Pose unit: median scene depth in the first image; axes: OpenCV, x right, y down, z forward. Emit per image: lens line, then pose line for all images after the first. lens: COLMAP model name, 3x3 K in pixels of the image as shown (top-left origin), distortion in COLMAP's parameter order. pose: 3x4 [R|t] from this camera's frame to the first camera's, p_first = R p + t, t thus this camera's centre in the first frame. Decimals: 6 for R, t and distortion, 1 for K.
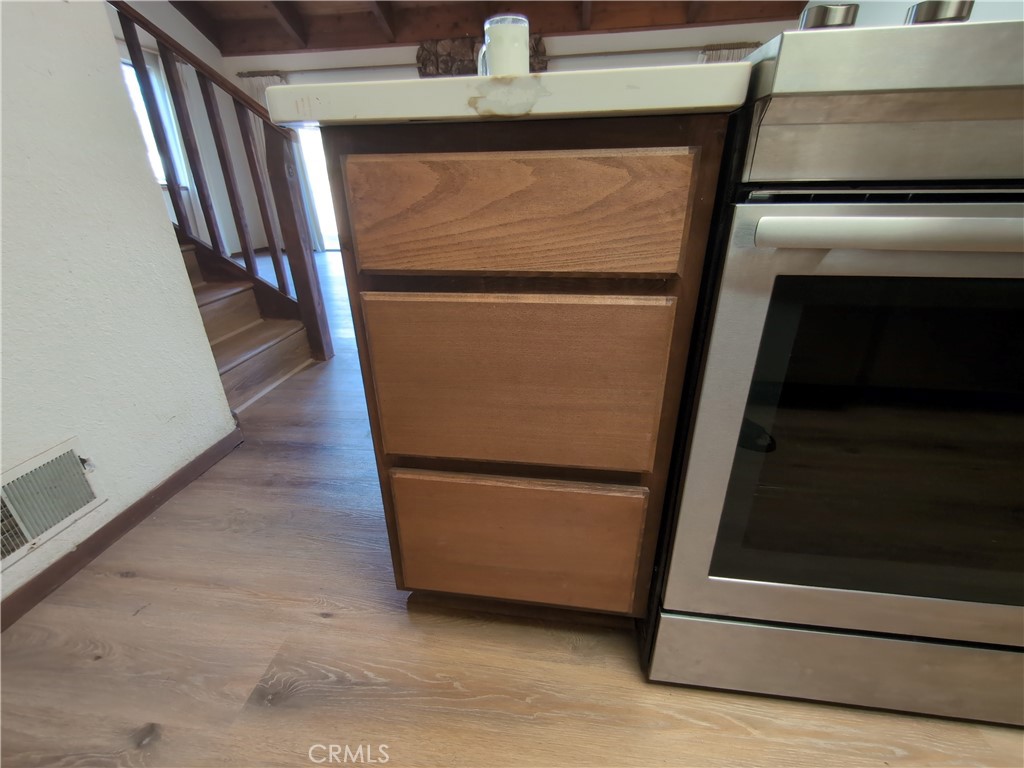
lens RADIAL K [[443.3, 0, 509.3], [0, 443.3, 384.2], [0, 0, 1]] dist [0.017082, -0.008626]
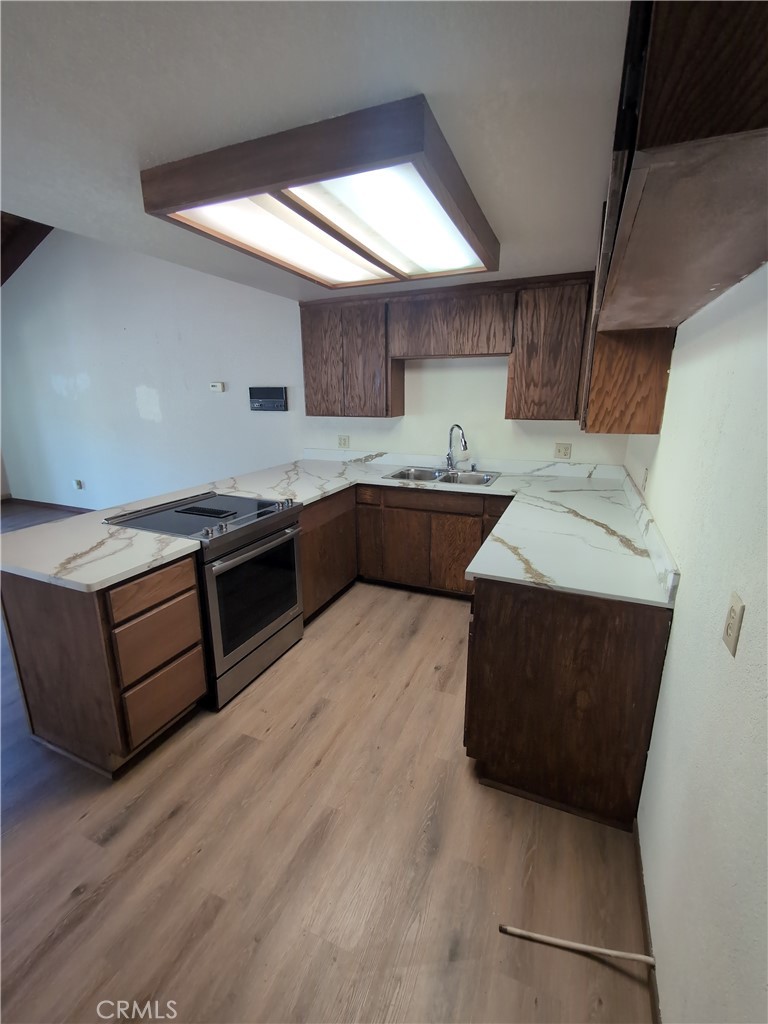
lens RADIAL K [[443.3, 0, 385.7], [0, 443.3, 509.5], [0, 0, 1]] dist [0.017082, -0.008626]
pose [[0.266629, -0.229859, 0.935988, -0.641556], [0.387261, 0.914851, 0.114352, -0.154672], [-0.882575, 0.331982, 0.332942, -0.478627]]
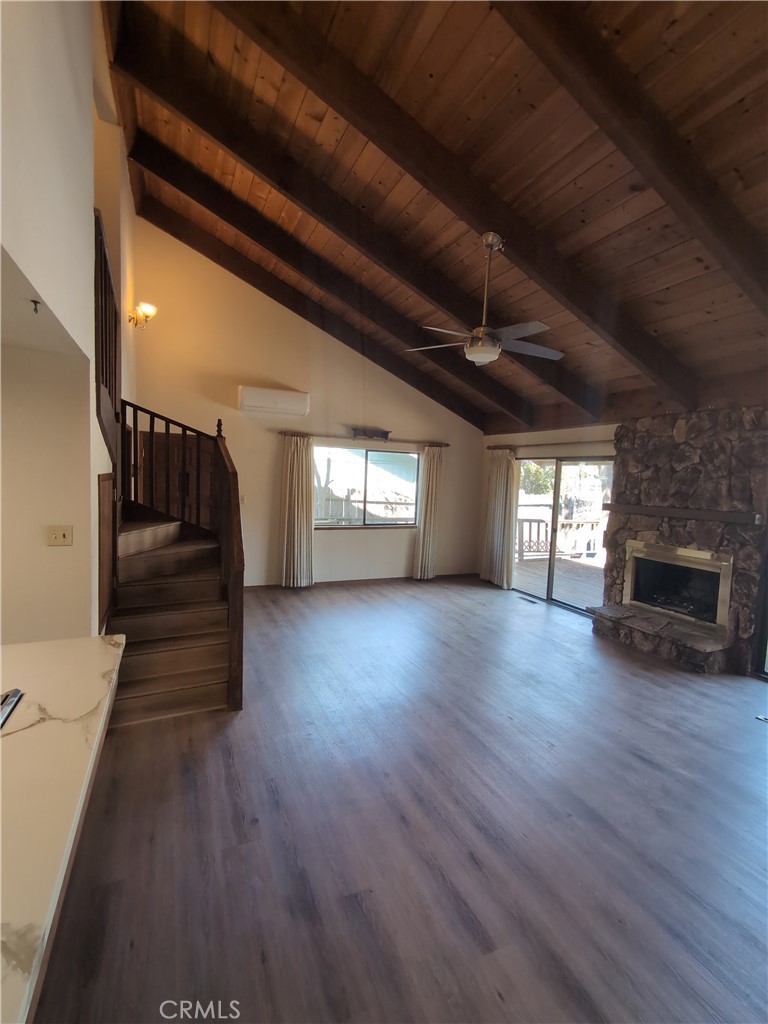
lens RADIAL K [[467.0, 0, 382.3], [0, 467.0, 509.7], [0, 0, 1]] dist [0.015170, -0.010412]
pose [[0.521605, 0.107536, -0.846383, 0.993209], [-0.392260, 0.911188, -0.125971, -0.635867], [0.757667, 0.397709, 0.517463, 0.394694]]
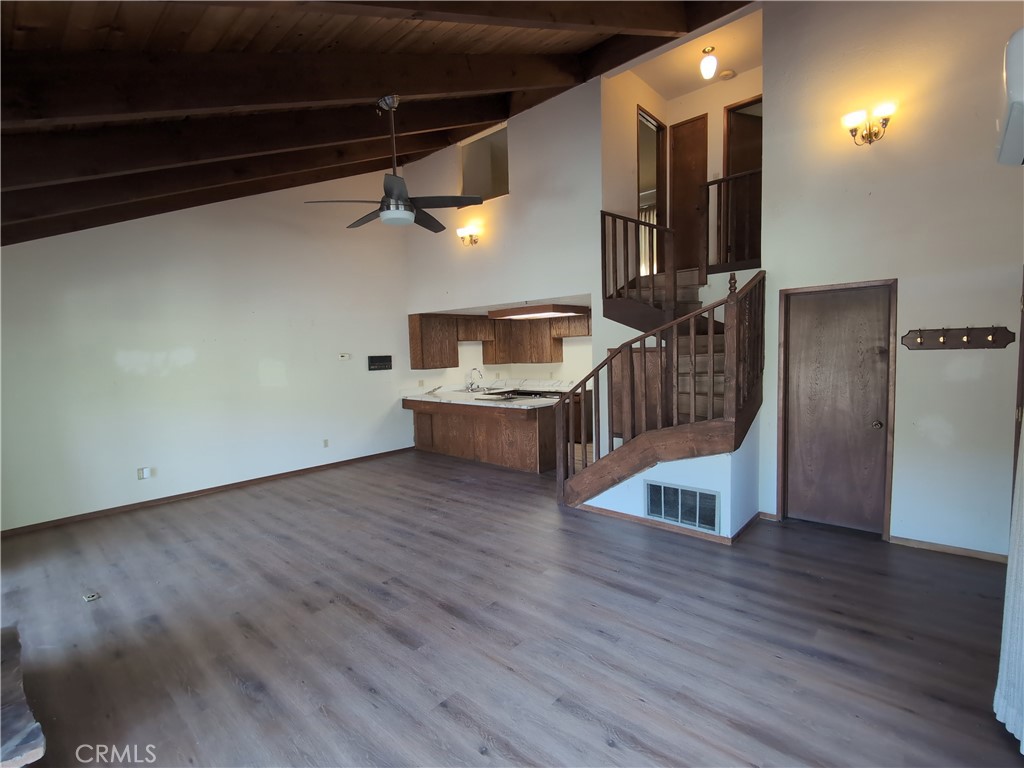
lens RADIAL K [[467.0, 0, 506.5], [0, 467.0, 384.4], [0, 0, 1]] dist [0.015170, -0.010412]
pose [[-0.819149, 0.006095, 0.573549, -1.505141], [0.277251, 0.879575, 0.386626, -1.500456], [-0.502123, 0.475721, -0.722192, 2.535687]]
